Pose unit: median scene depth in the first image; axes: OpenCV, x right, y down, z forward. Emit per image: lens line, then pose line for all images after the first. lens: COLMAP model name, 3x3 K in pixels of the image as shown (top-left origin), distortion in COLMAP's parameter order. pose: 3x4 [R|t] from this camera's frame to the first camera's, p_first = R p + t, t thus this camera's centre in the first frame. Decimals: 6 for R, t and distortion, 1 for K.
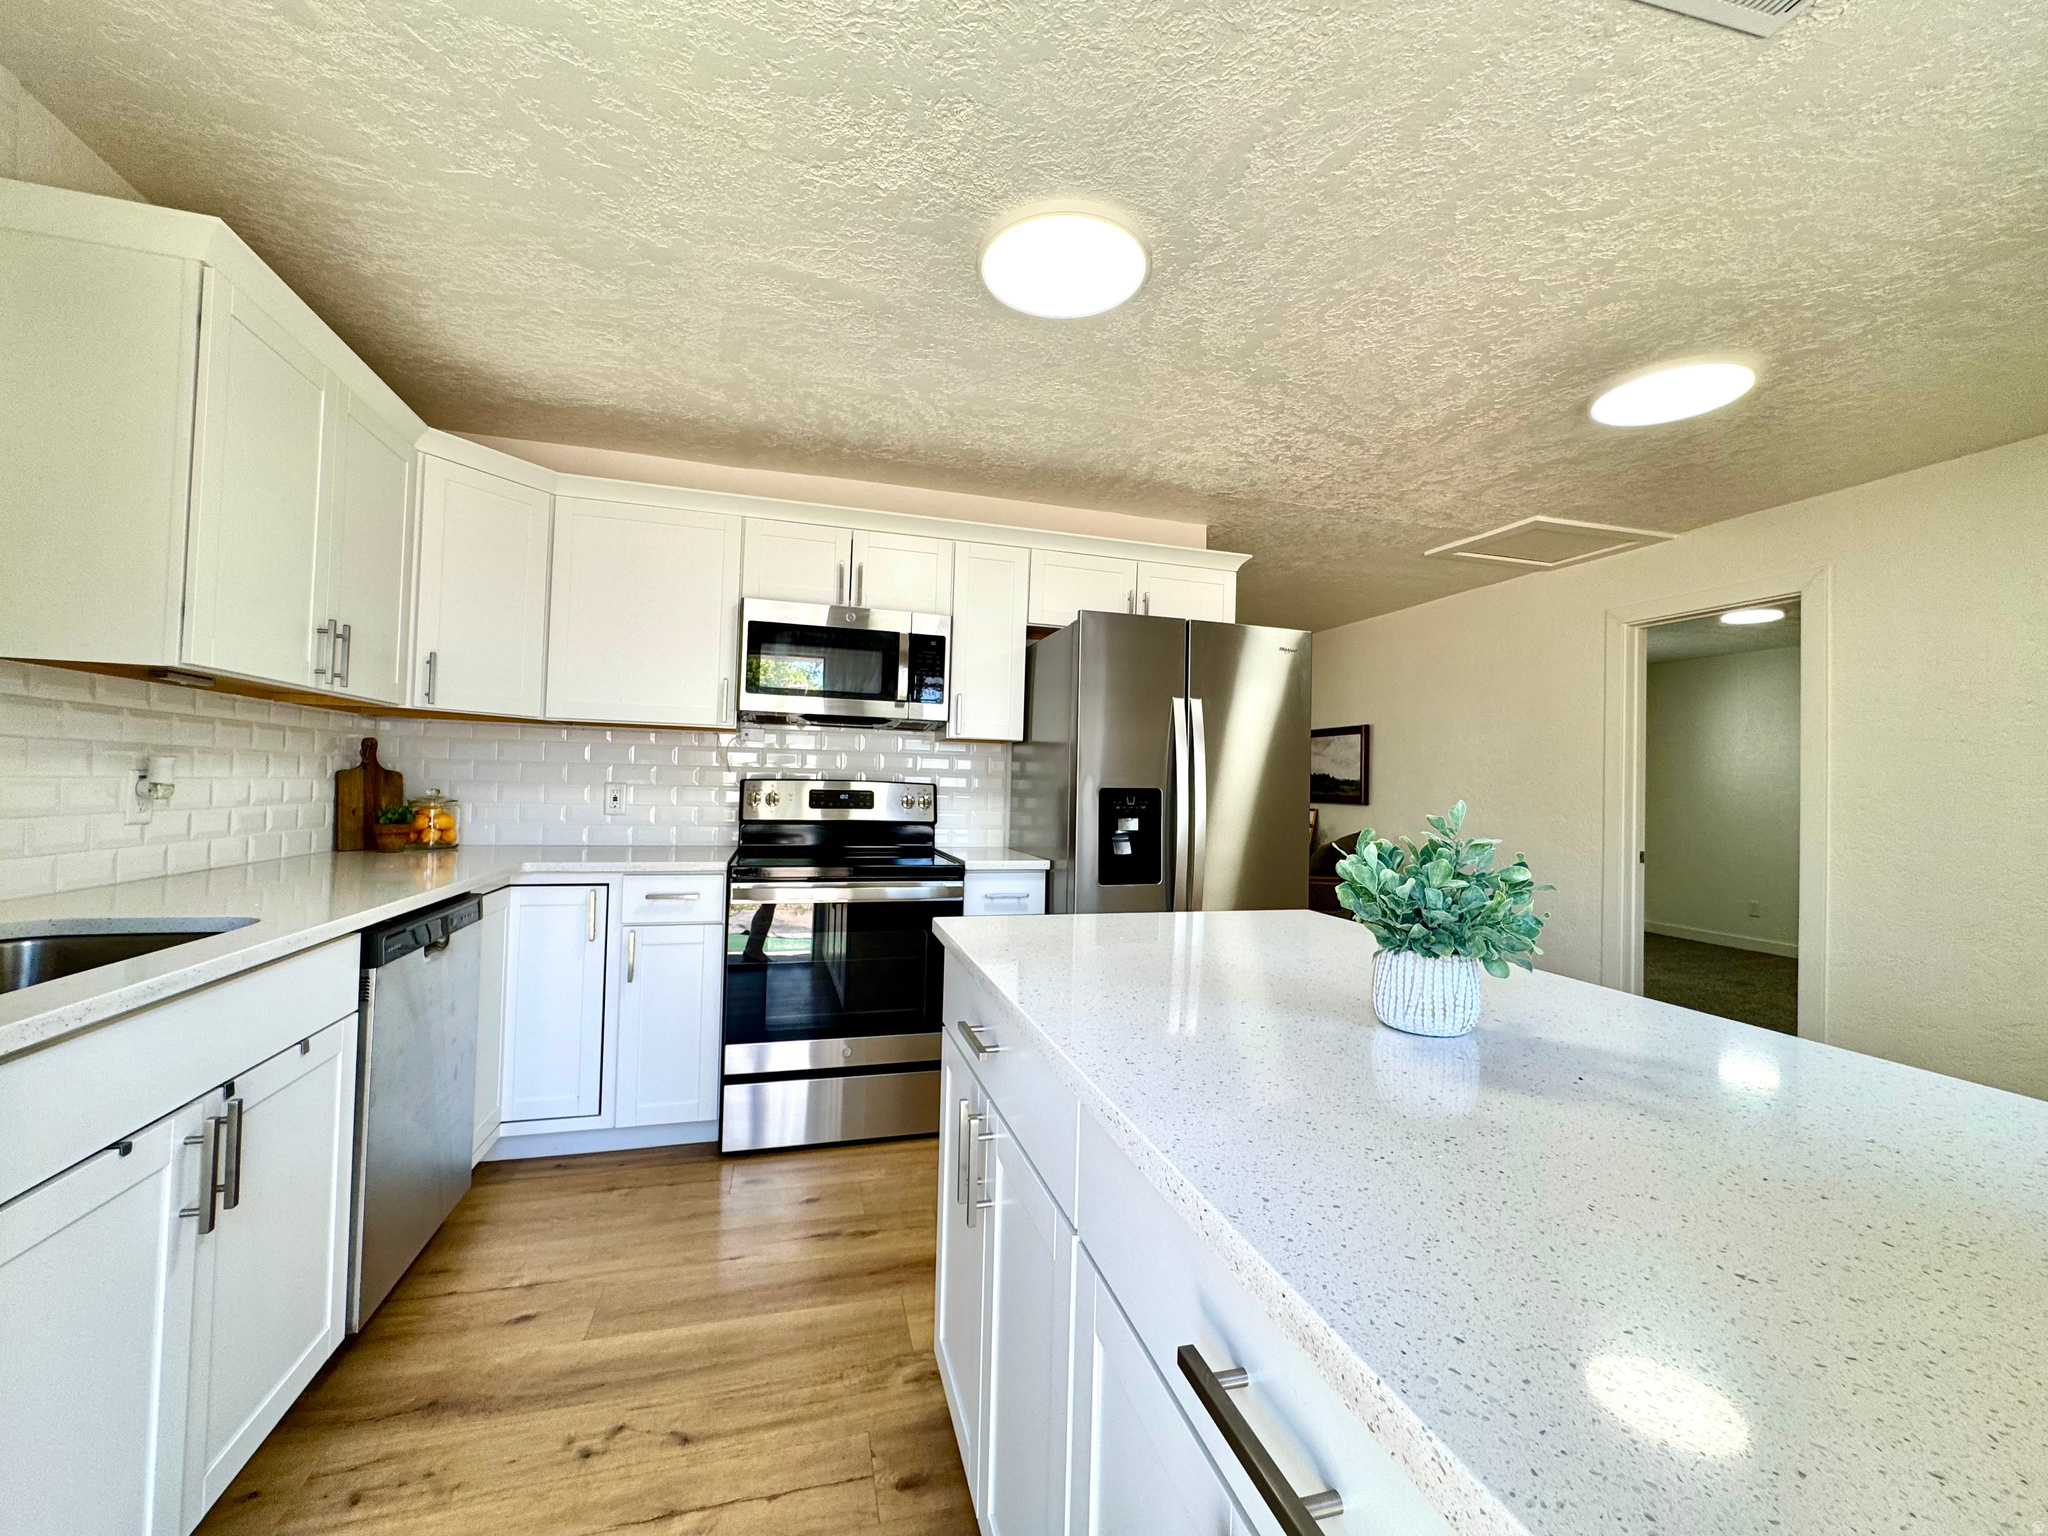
lens RADIAL K [[825.7, 0, 1027.7], [0, 825.7, 763.7], [0, 0, 1]] dist [-0.002644, -0.000050]
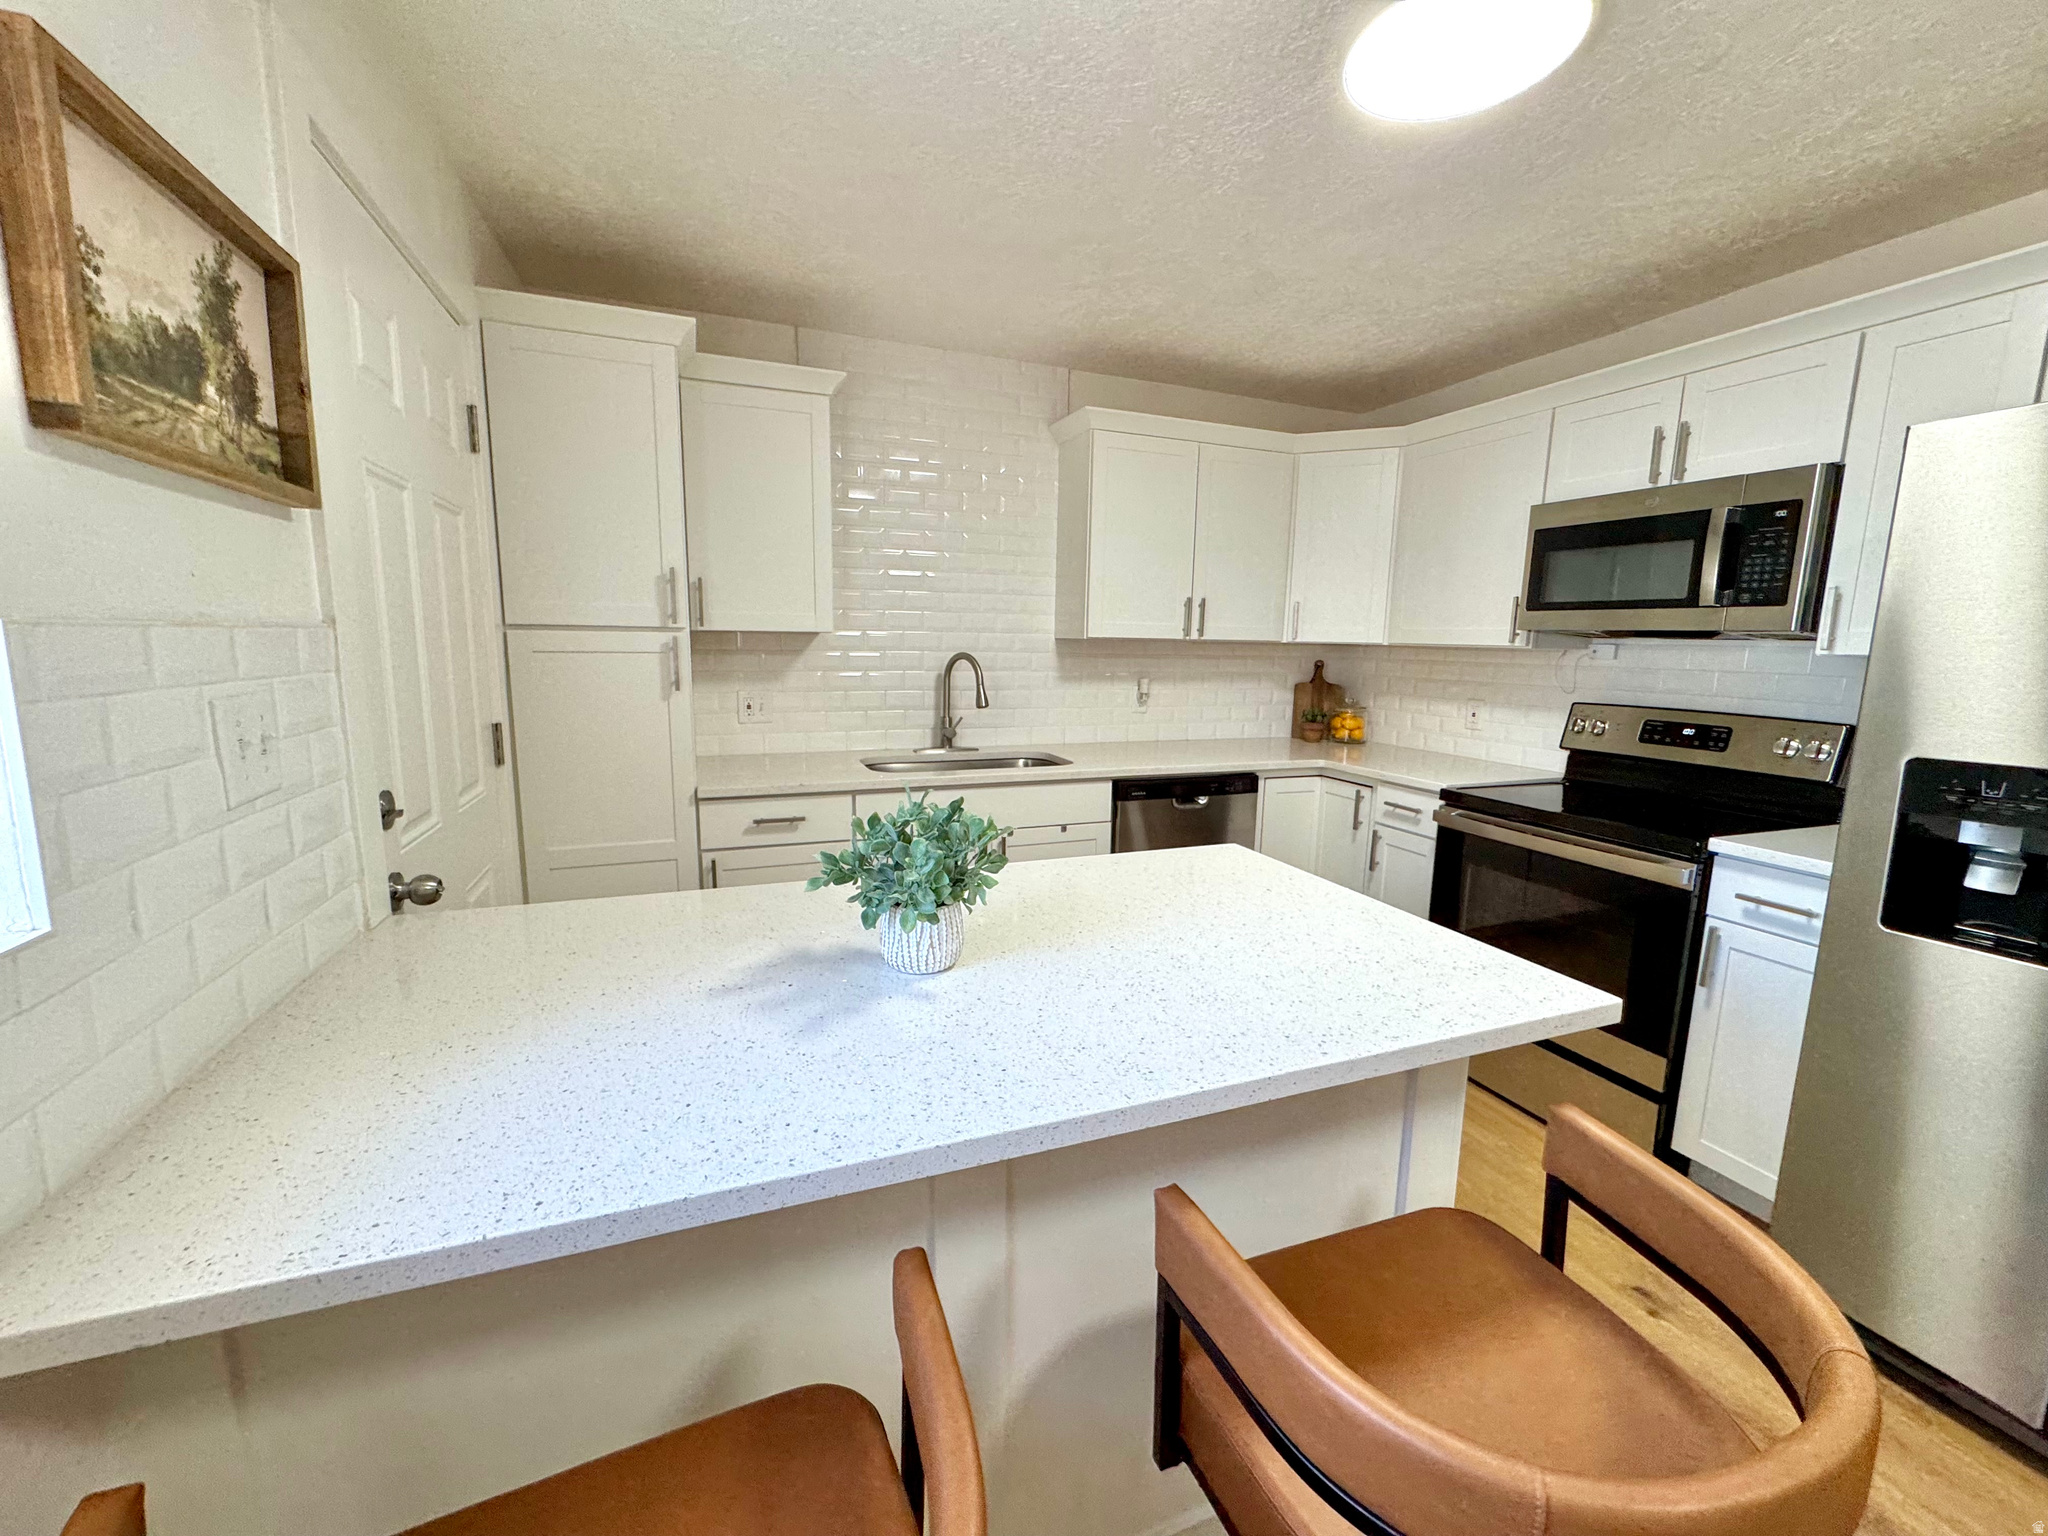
lens RADIAL K [[825.7, 0, 1023.3], [0, 825.7, 763.2], [0, 0, 1]] dist [-0.002644, -0.000050]
pose [[0.091732, 0.125466, -0.987848, 0.560669], [0.009622, 0.991873, 0.126871, -0.039704], [0.995737, -0.021144, 0.089779, 0.358691]]
